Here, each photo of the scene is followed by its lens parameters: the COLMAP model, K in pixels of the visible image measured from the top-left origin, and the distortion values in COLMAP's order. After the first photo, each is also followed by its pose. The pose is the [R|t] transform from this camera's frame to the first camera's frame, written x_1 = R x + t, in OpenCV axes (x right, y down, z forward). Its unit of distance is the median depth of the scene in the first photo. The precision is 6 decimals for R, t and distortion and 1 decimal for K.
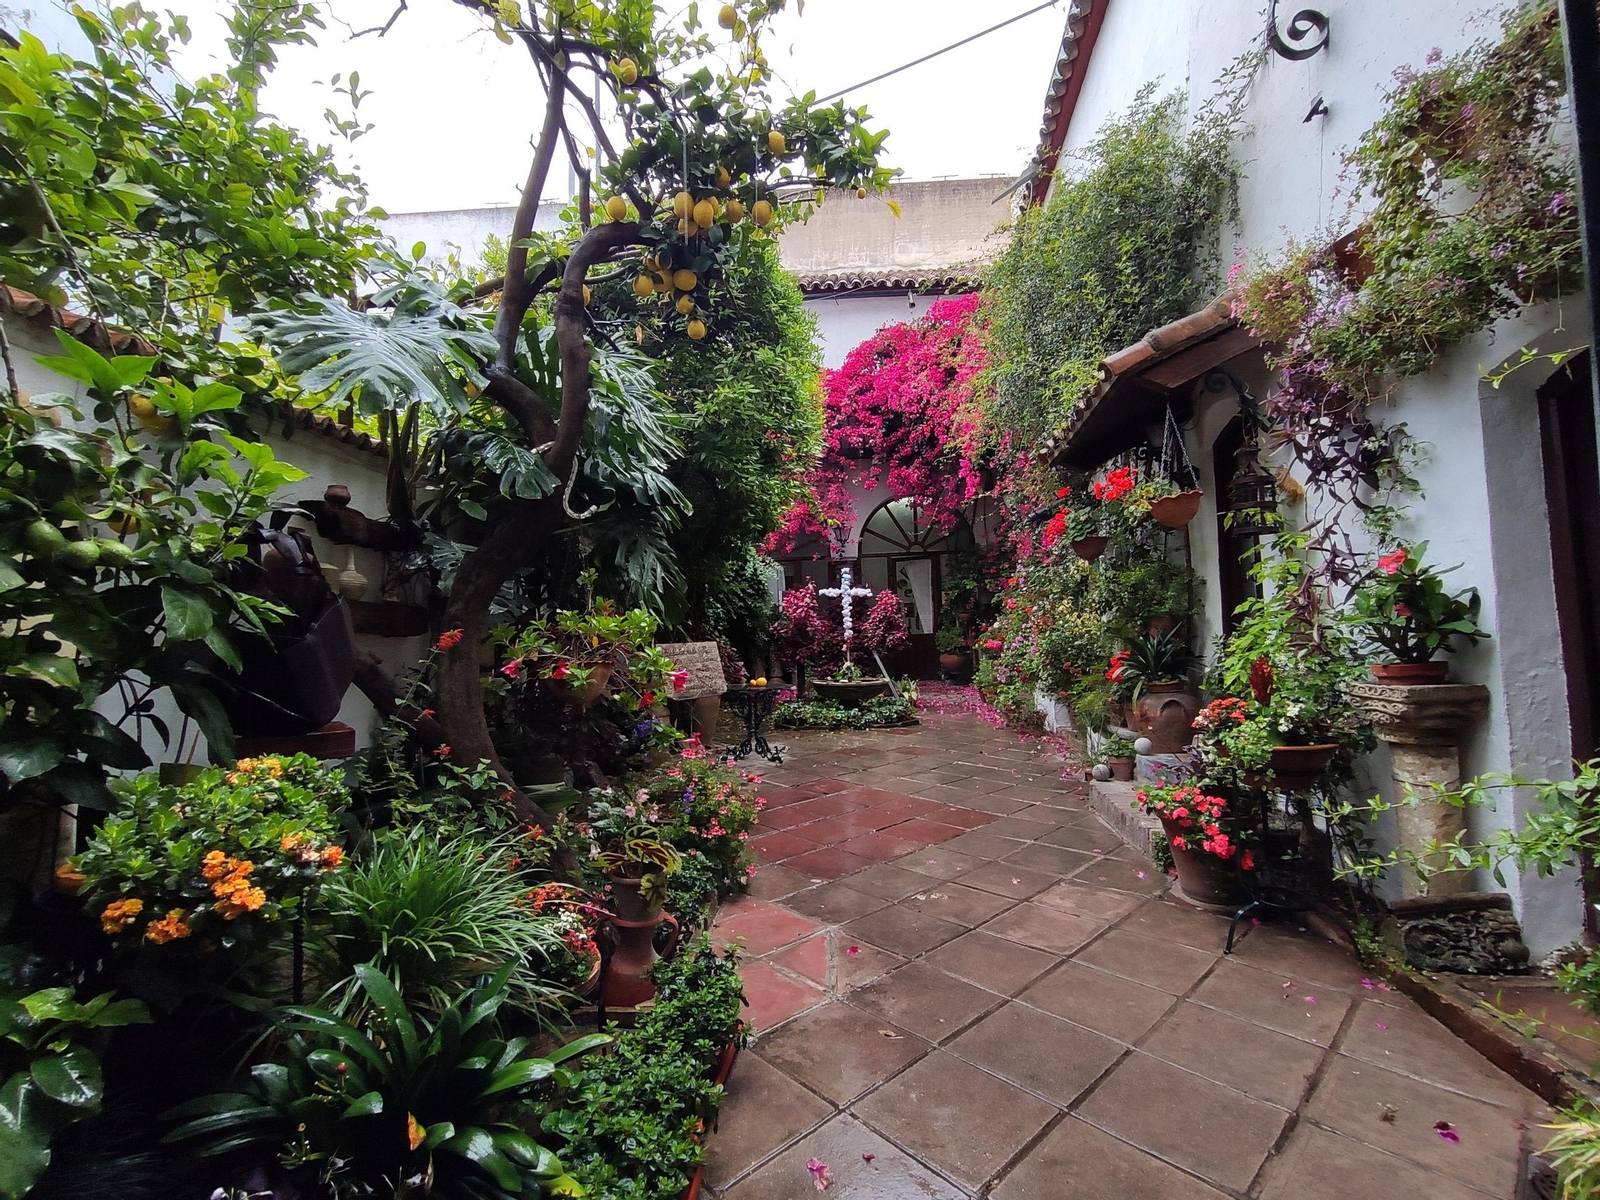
lens RADIAL K [[702.8, 0, 801.5], [0, 702.8, 586.7], [0, 0, 1]] dist [-0.033660, 0.023364]
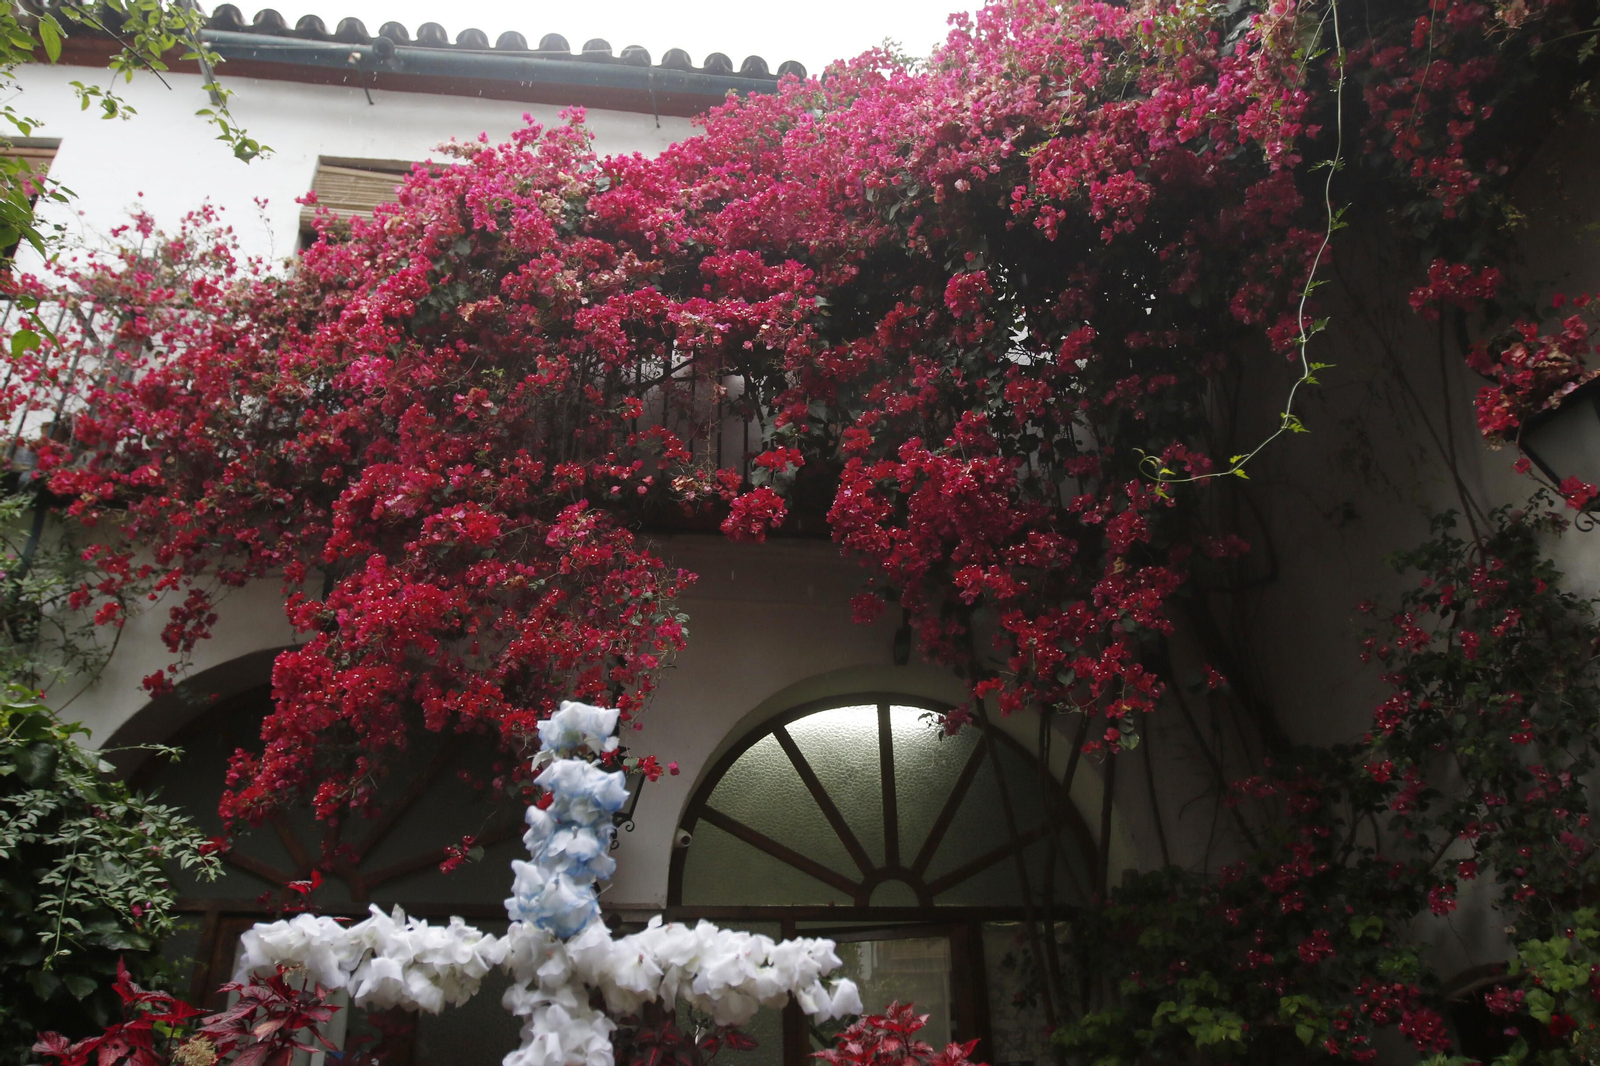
lens RADIAL K [[1118.1, 0, 800.0], [0, 1118.1, 533.0], [0, 0, 1]] dist [-0.081521, 0.042771]
pose [[0.978683, 0.104616, 0.176732, 0.152187], [-0.011955, 0.888094, -0.459505, 0.056531], [-0.205026, 0.447598, 0.870414, 2.055497]]
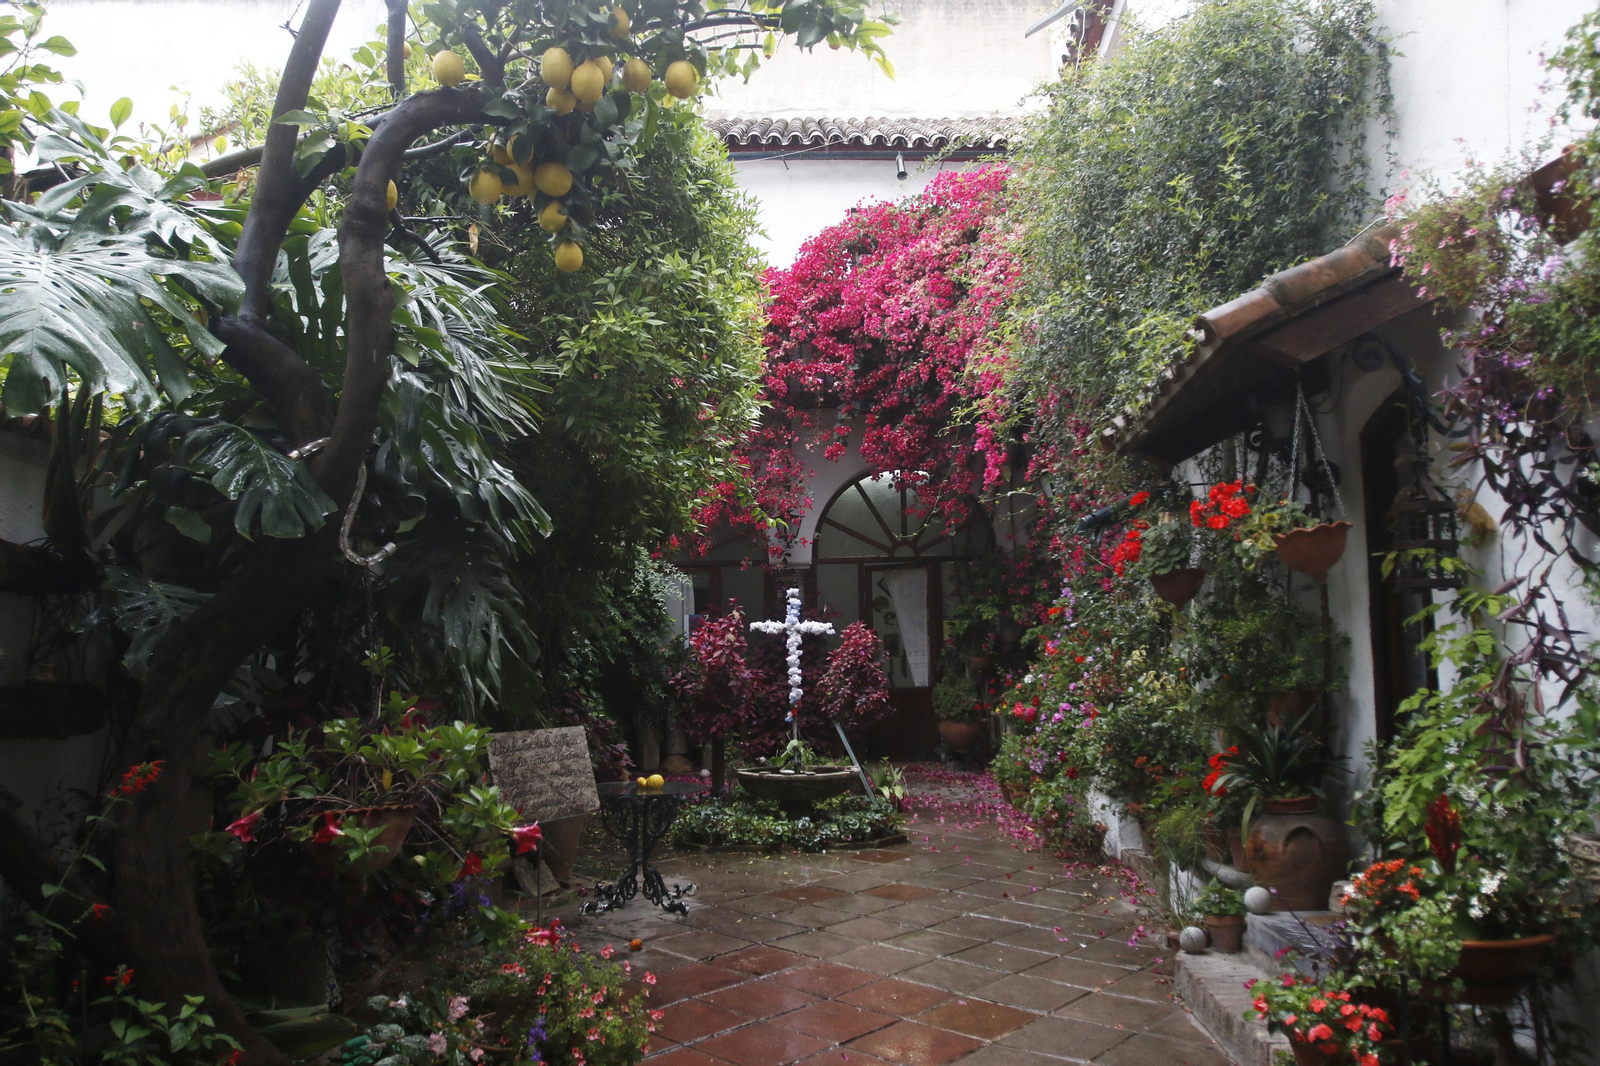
lens RADIAL K [[1118.1, 0, 800.0], [0, 1118.1, 533.0], [0, 0, 1]] dist [-0.081521, 0.042771]
pose [[0.997185, 0.020908, 0.072007, -0.008968], [-0.017112, 0.998451, -0.052935, -0.055150], [-0.073002, 0.051554, 0.995998, 0.015356]]
